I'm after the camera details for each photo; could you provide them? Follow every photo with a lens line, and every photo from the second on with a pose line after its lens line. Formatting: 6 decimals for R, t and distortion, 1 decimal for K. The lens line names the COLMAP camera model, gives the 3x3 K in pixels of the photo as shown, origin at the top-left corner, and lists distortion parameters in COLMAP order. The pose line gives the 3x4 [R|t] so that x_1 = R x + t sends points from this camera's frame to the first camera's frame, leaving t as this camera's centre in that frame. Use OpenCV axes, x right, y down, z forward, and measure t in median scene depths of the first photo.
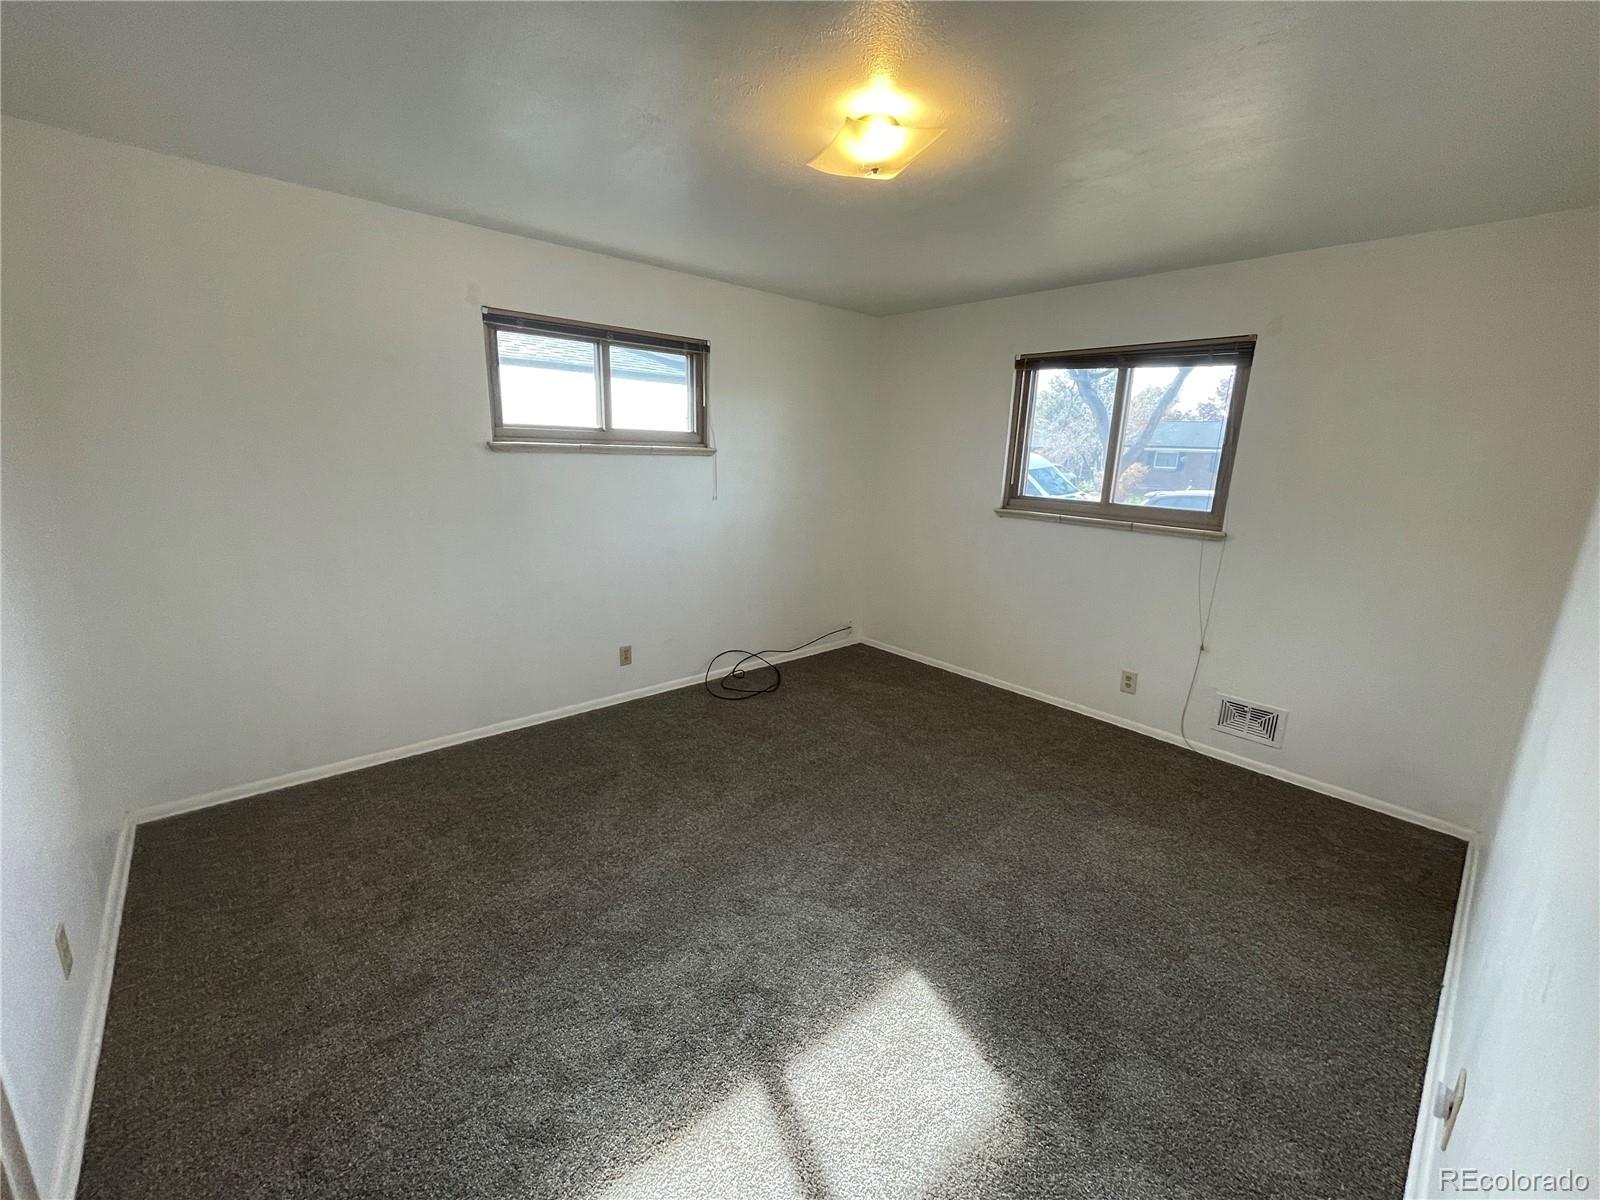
lens RADIAL K [[644.5, 0, 797.2], [0, 644.5, 602.6], [0, 0, 1]] dist [-0.003031, -0.000130]
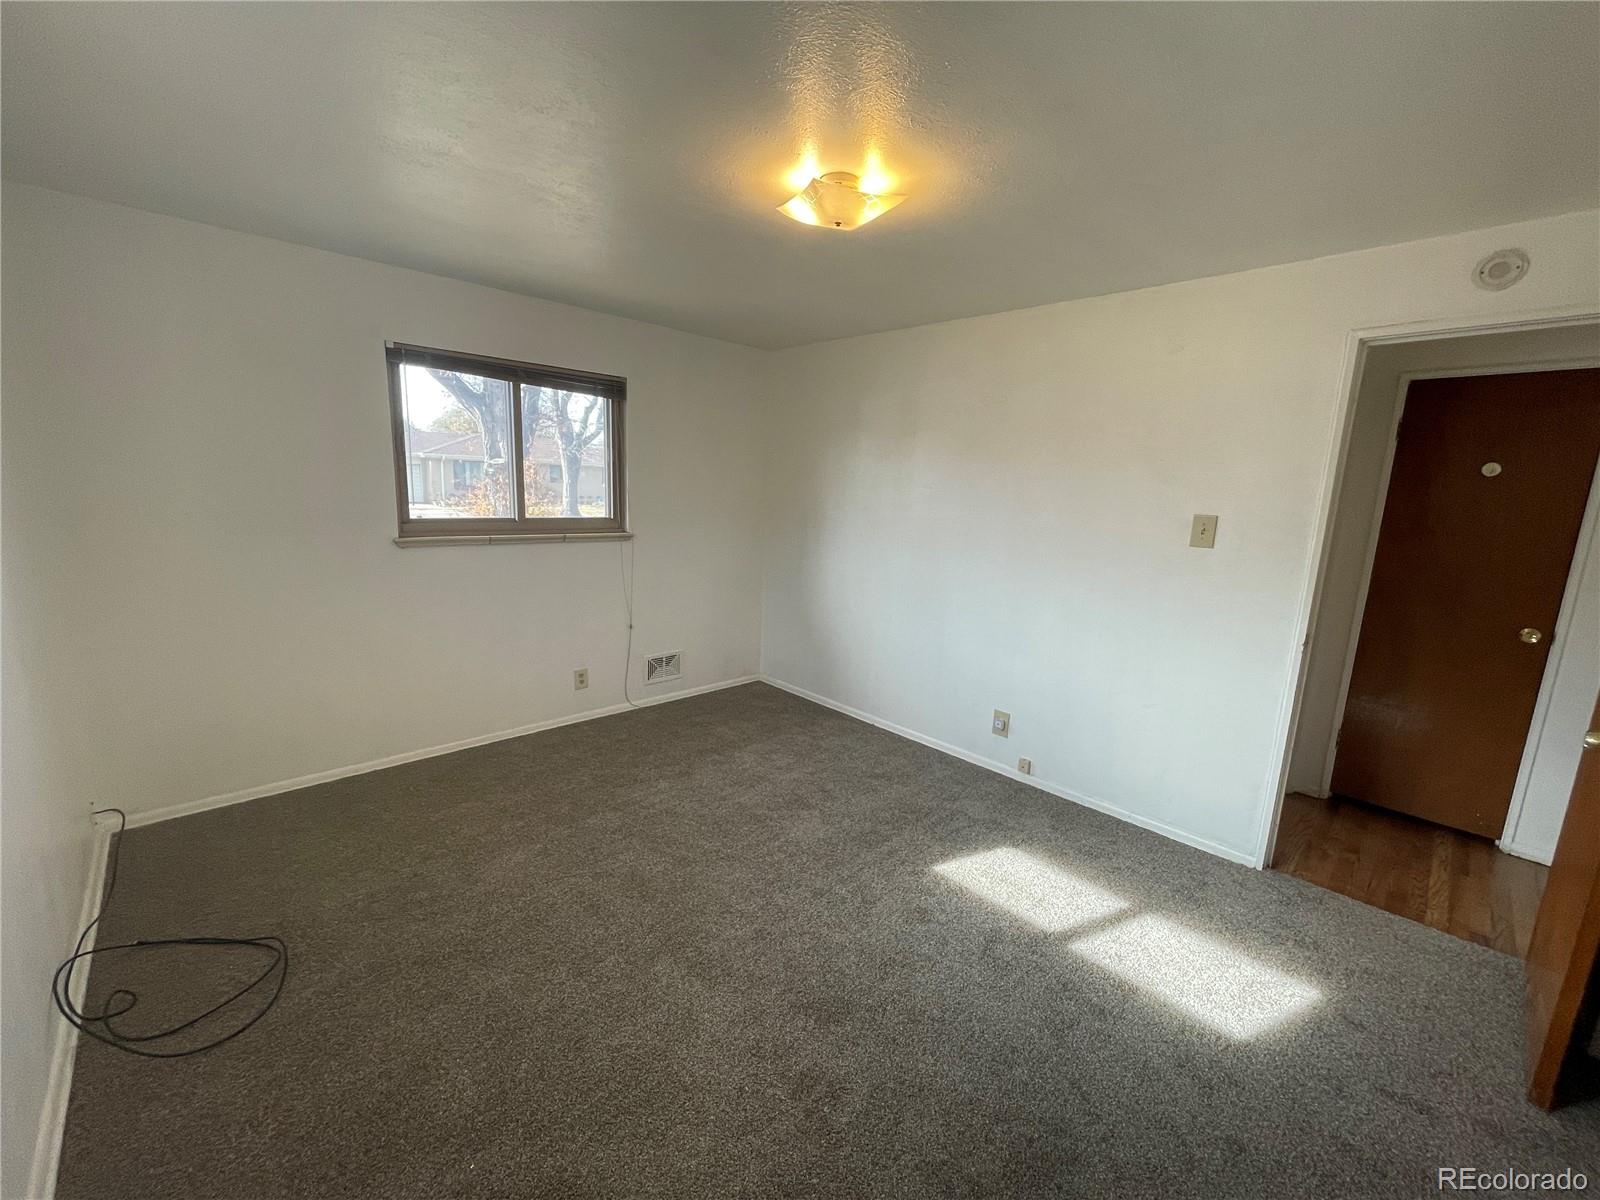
lens RADIAL K [[644.5, 0, 800.5], [0, 644.5, 602.4], [0, 0, 1]] dist [-0.003031, -0.000130]
pose [[-0.028246, -0.213574, 0.976519, -0.603388], [0.198010, 0.956354, 0.214891, -0.182546], [-0.979793, 0.199431, 0.015277, 0.678141]]
